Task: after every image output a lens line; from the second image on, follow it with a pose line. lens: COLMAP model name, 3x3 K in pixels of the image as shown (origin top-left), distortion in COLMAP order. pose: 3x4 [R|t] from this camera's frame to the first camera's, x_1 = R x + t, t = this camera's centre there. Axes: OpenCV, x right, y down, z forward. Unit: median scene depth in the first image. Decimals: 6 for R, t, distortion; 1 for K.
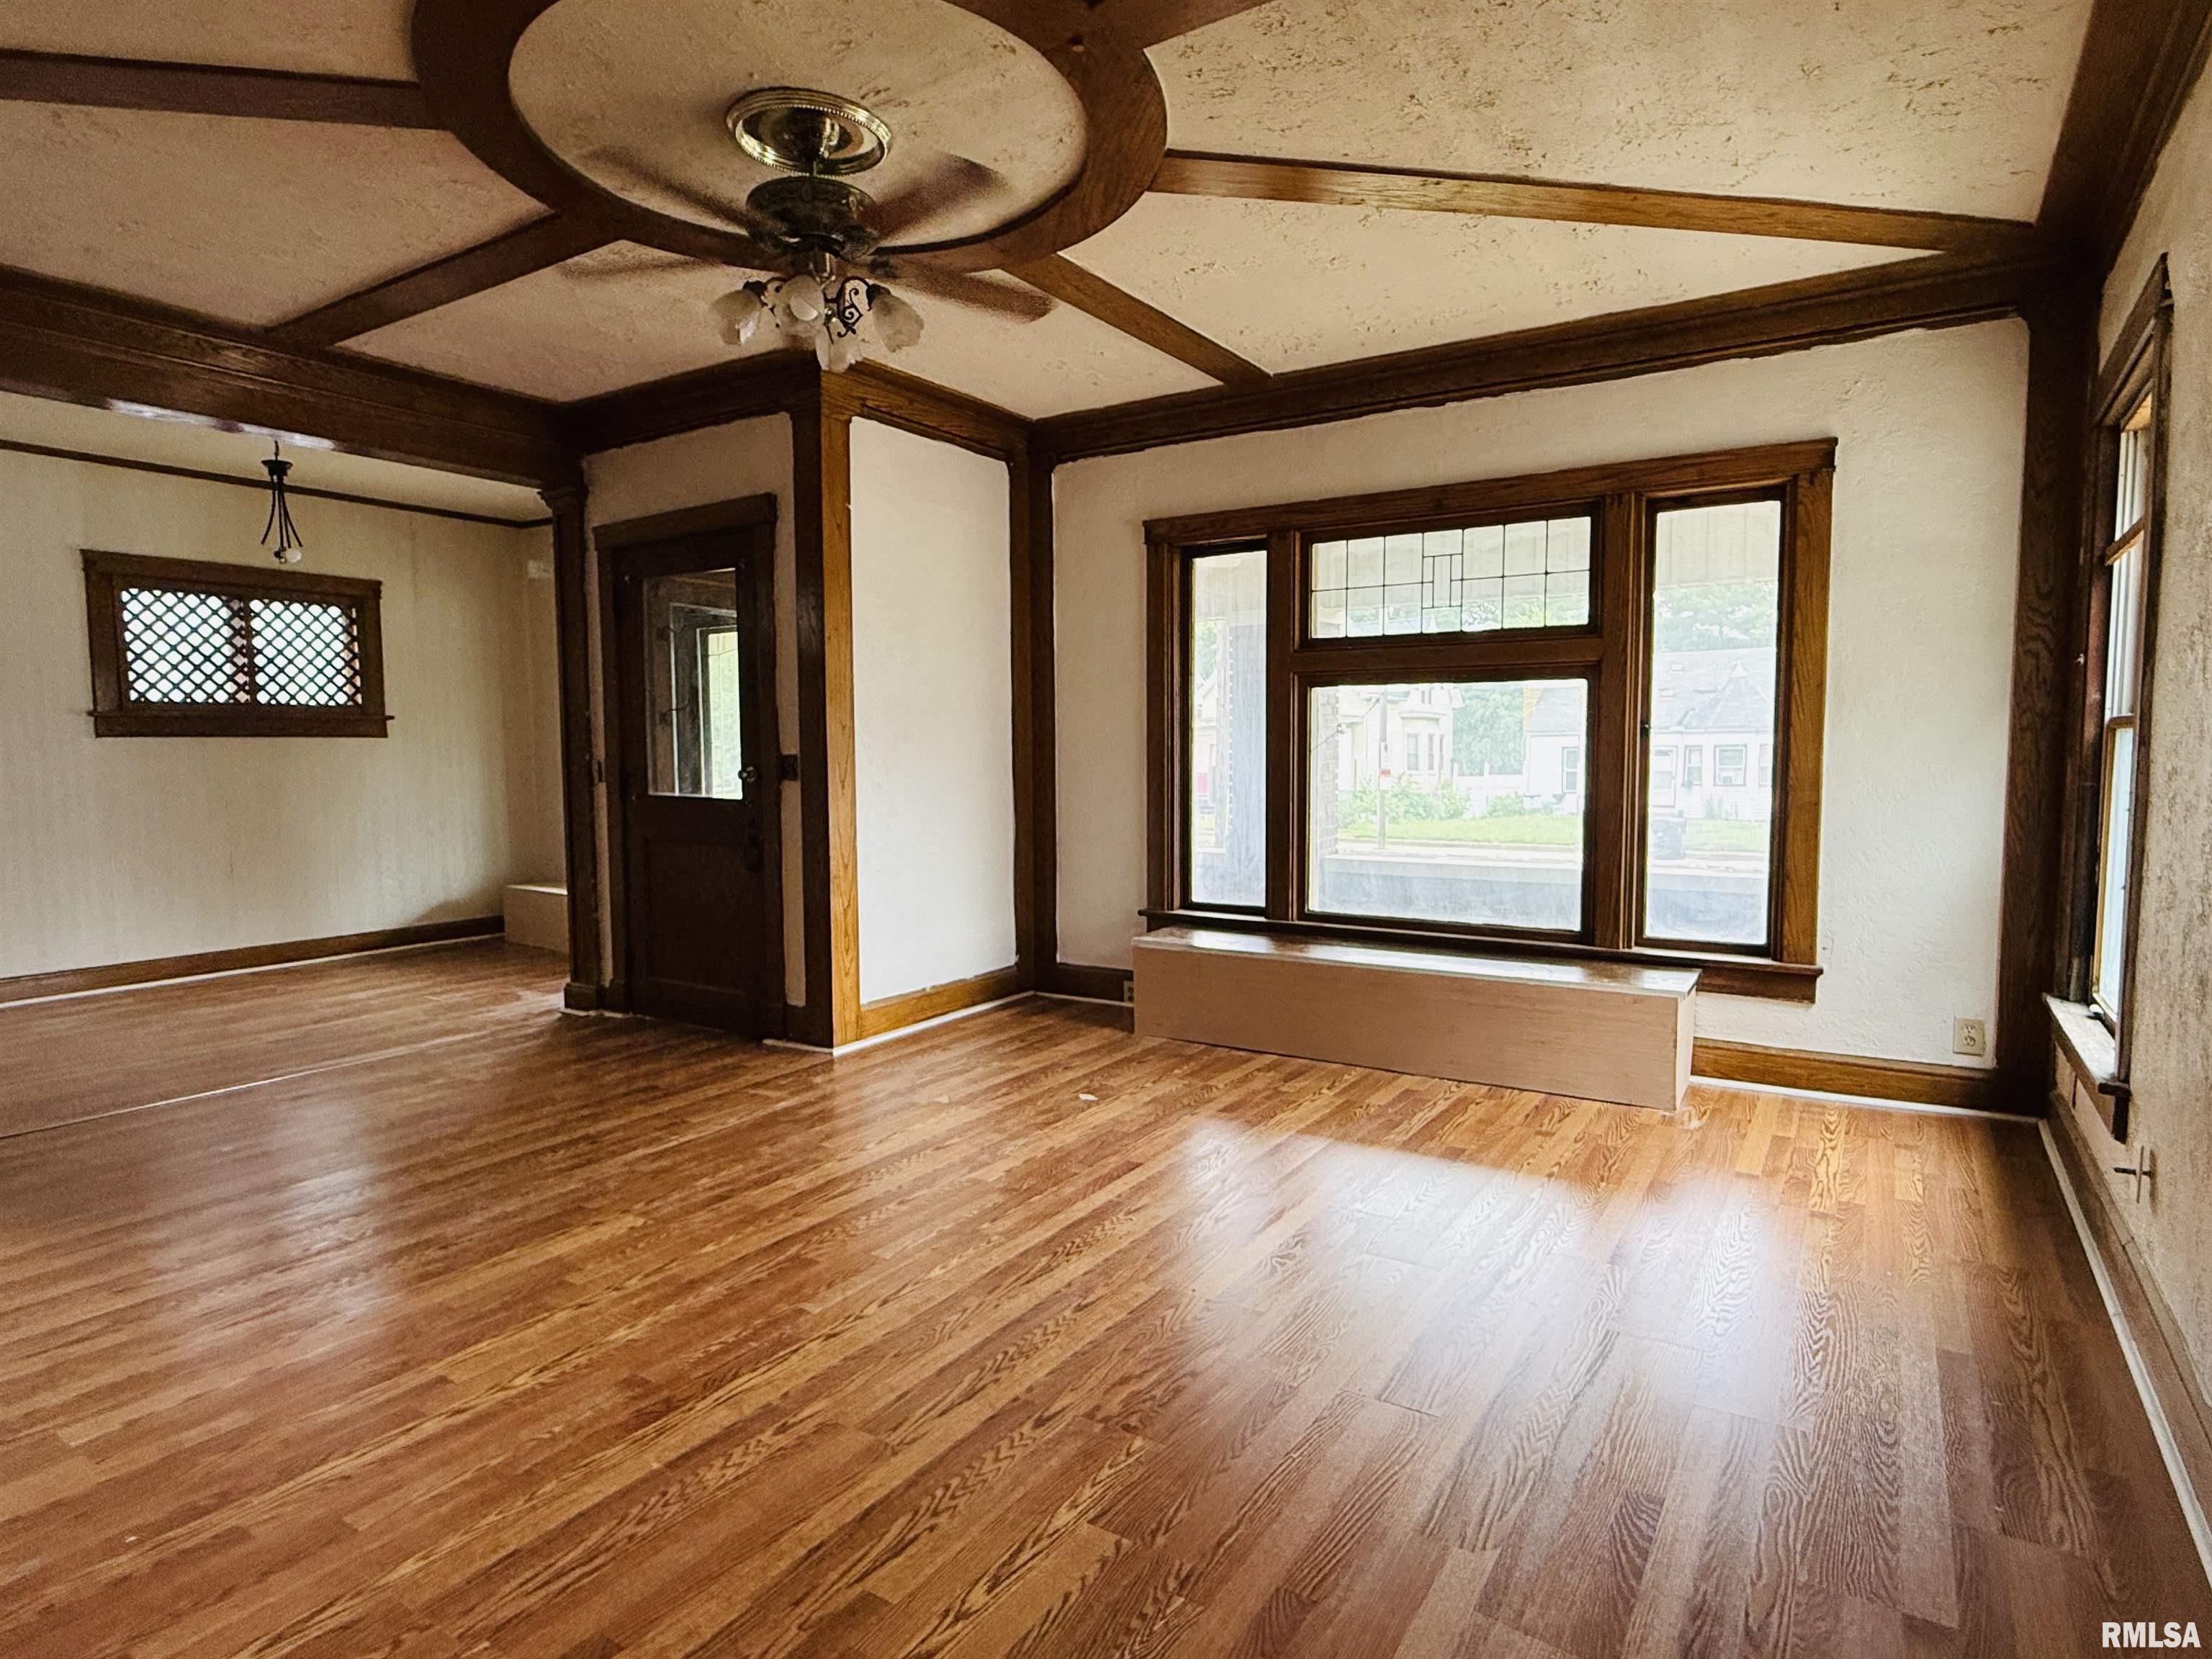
lens RADIAL K [[1212.1, 0, 1106.0], [0, 1212.1, 829.5], [0, 0, 1]] dist [-0.004865, 0.000986]
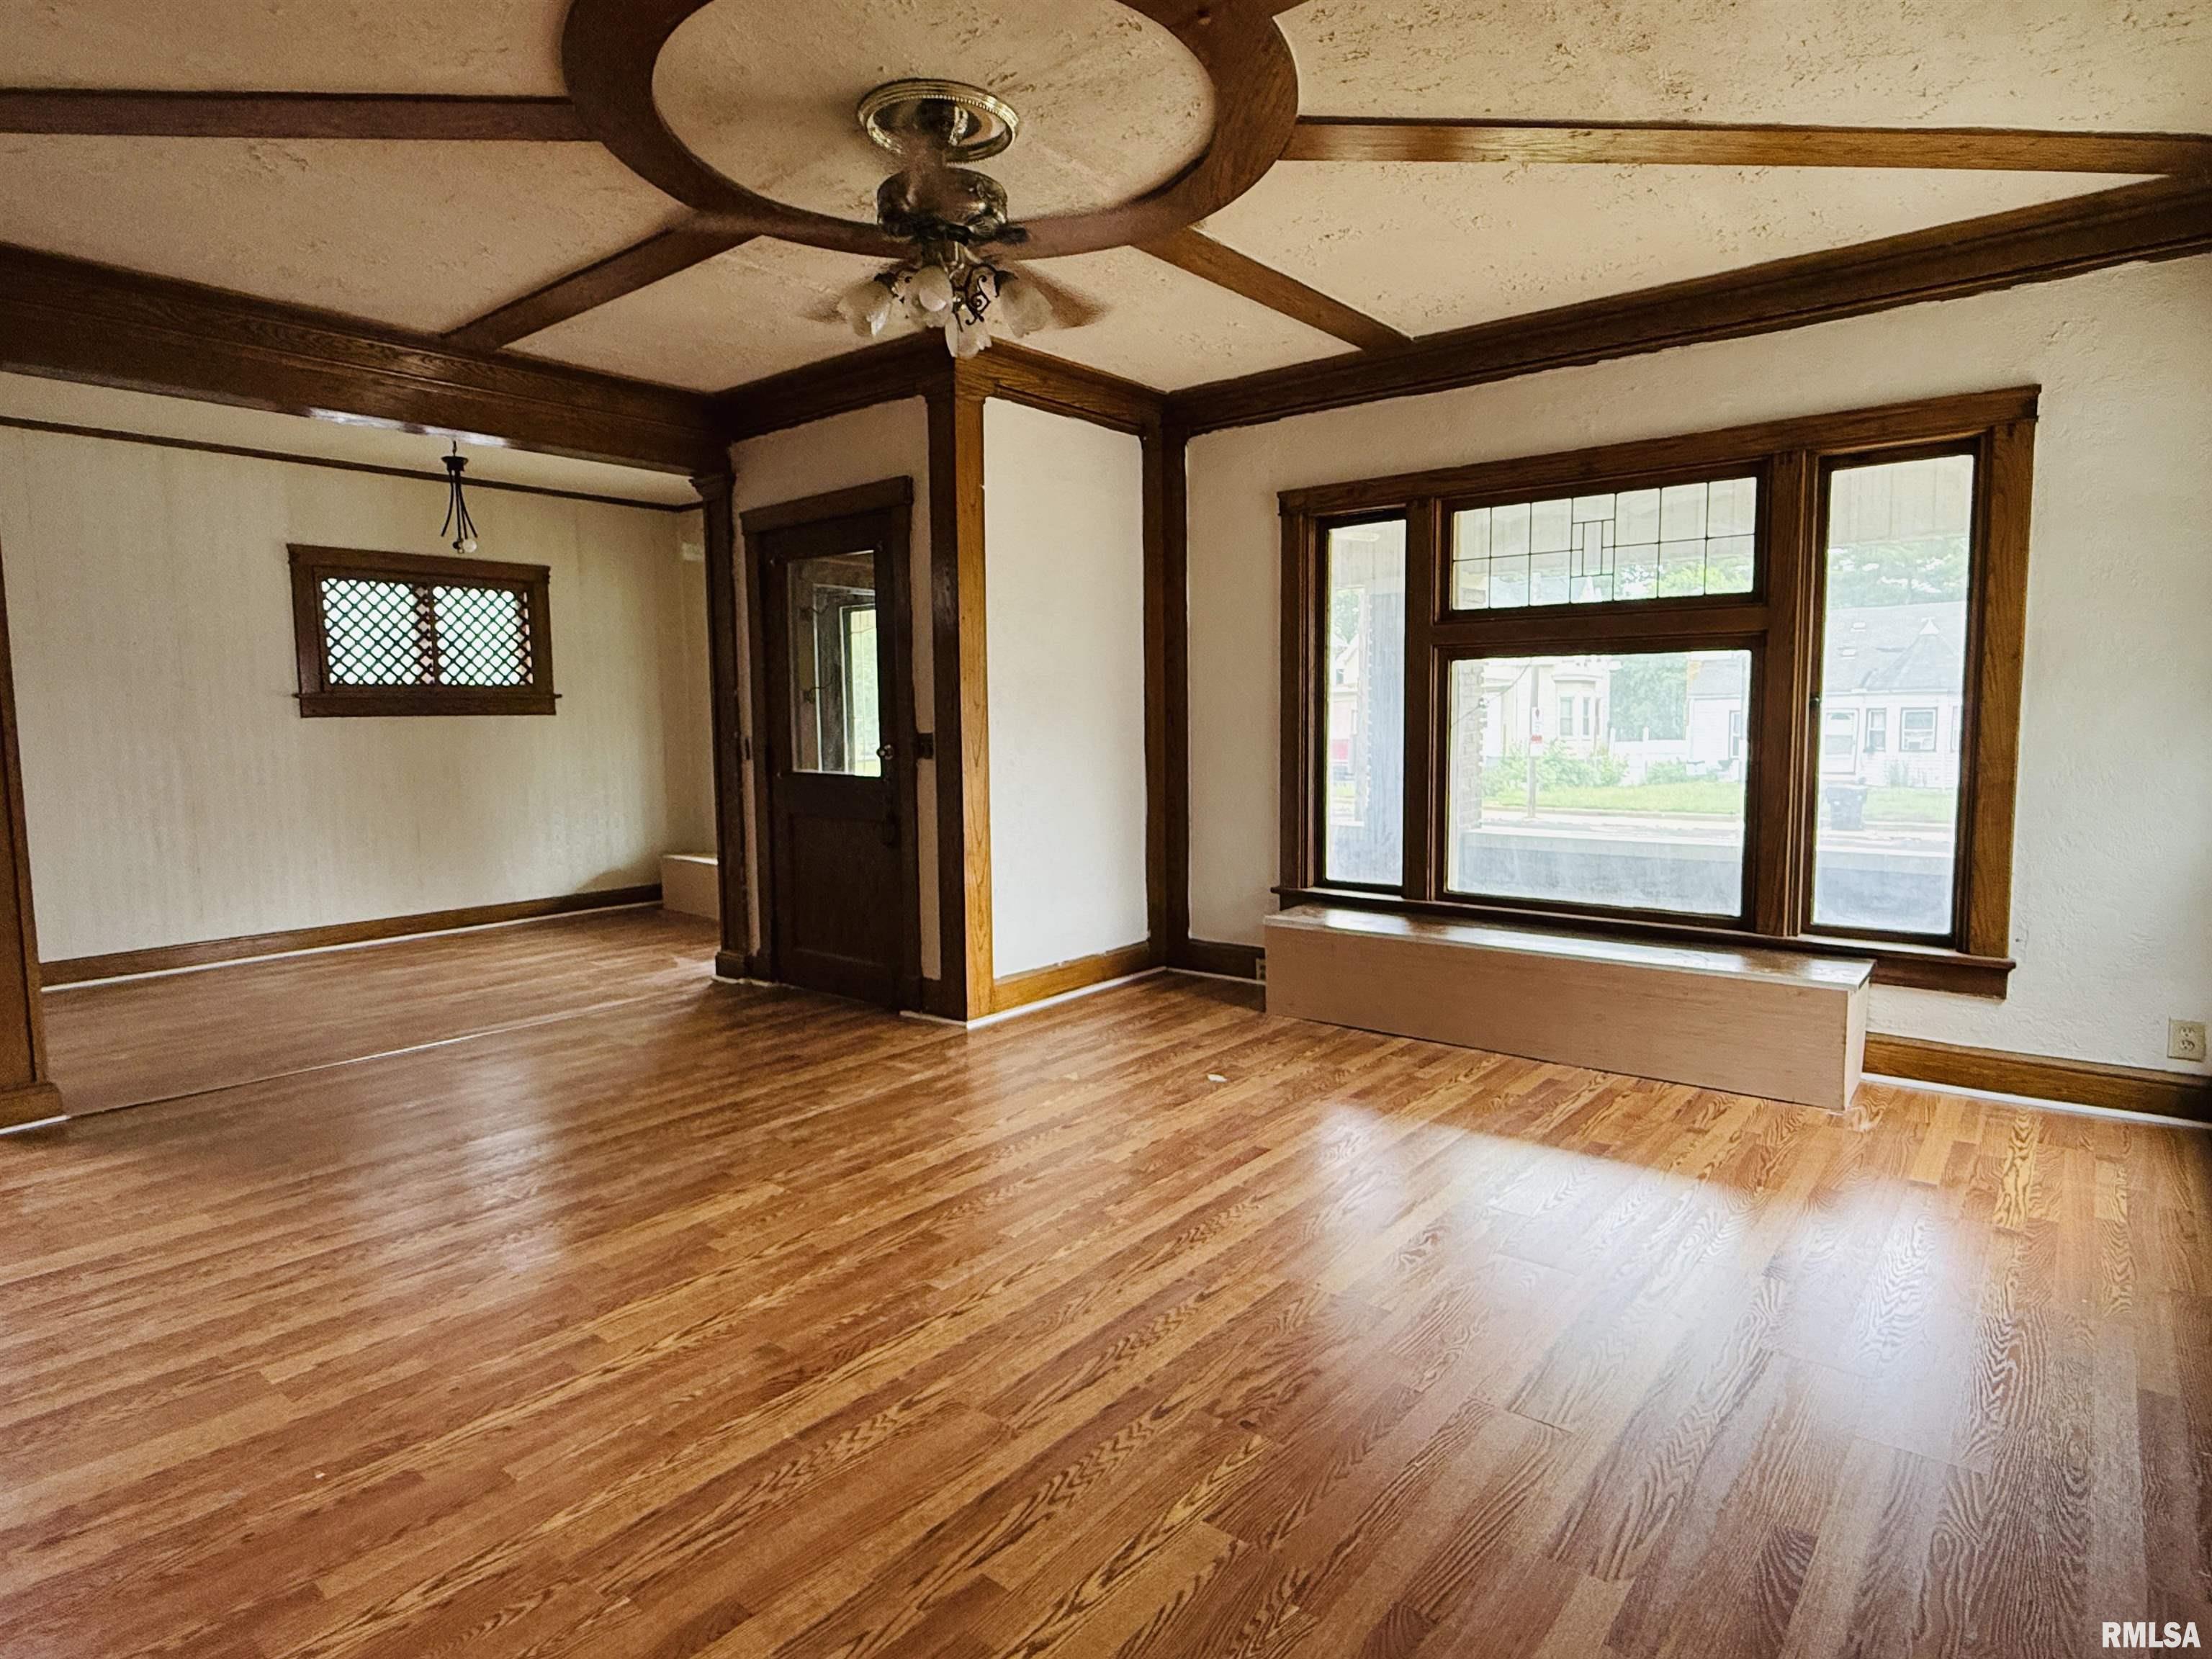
lens RADIAL K [[1212.3, 0, 1105.7], [0, 1212.3, 816.3], [0, 0, 1]] dist [-0.002287, -0.001169]
pose [[0.993451, 0.004209, -0.114183, 0.008246], [-0.002299, 0.999855, 0.016855, -0.012355], [0.114237, -0.016482, 0.993317, 0.004623]]
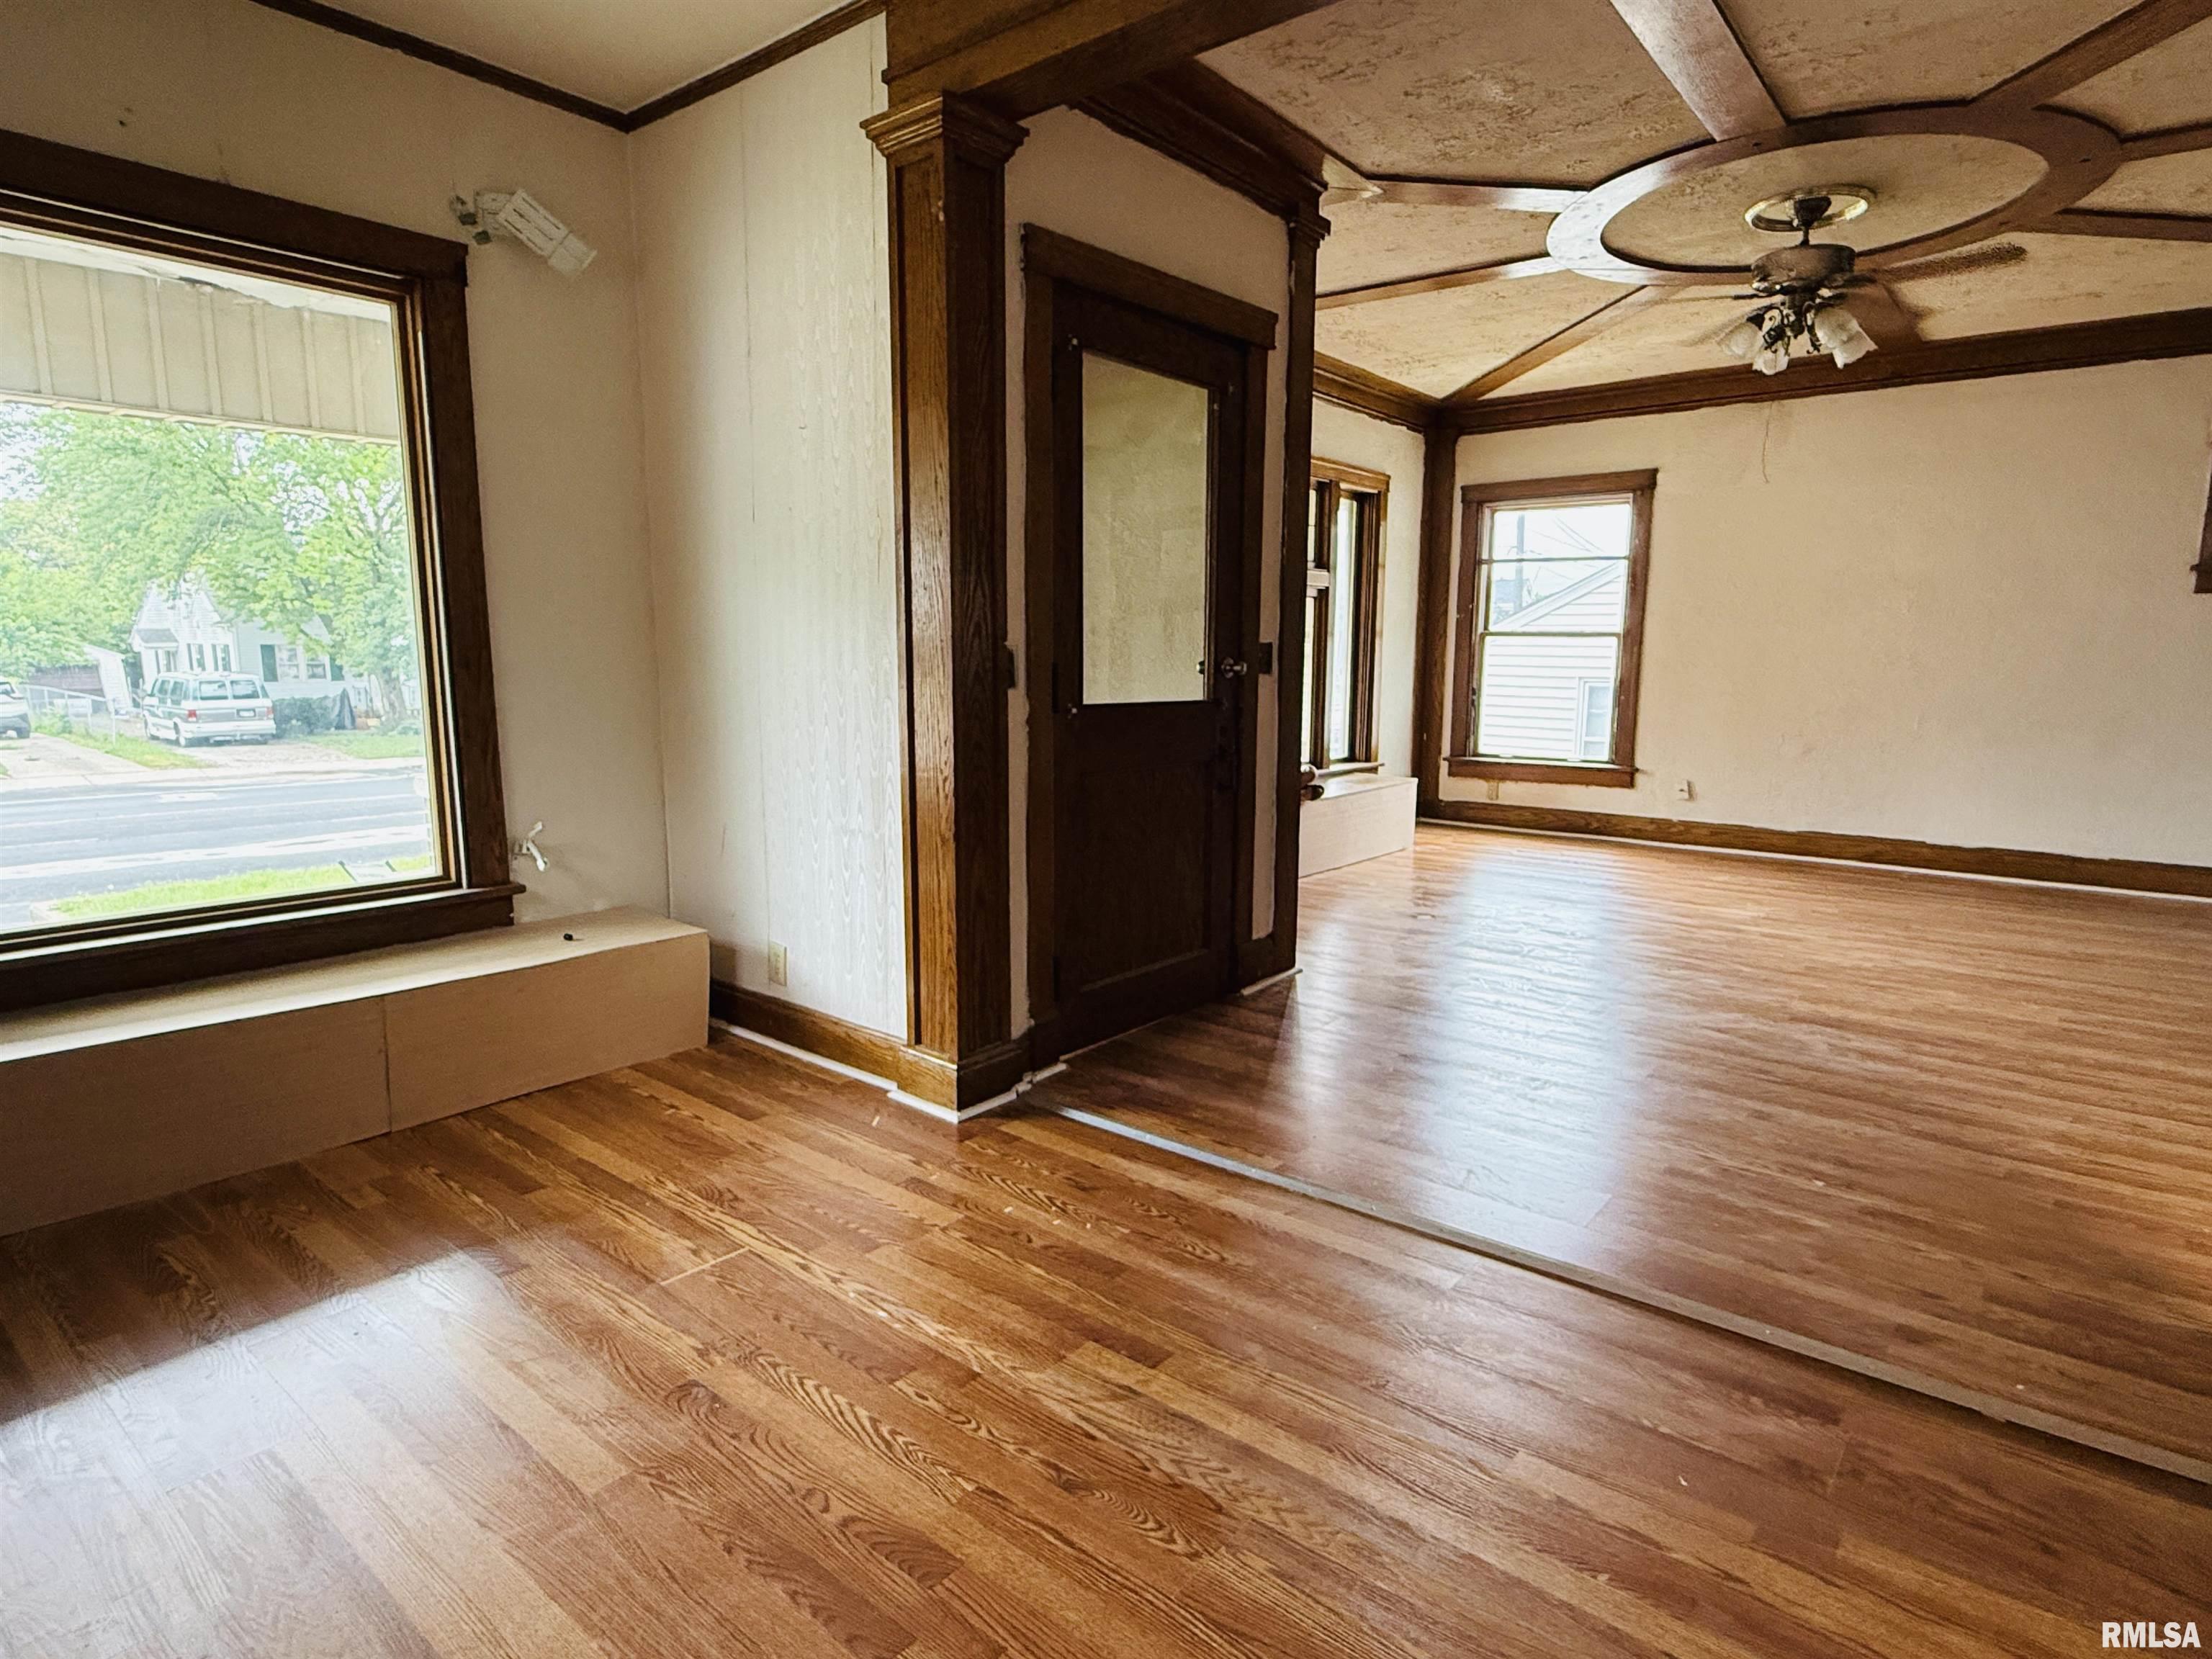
lens RADIAL K [[1260.4, 0, 1103.0], [0, 1260.4, 831.5], [0, 0, 1]] dist [-0.000631, 0.000655]
pose [[0.111355, -0.138160, 0.984130, -1.488312], [0.061974, 0.989327, 0.131877, -0.070131], [-0.991846, 0.046305, 0.118729, 1.320450]]
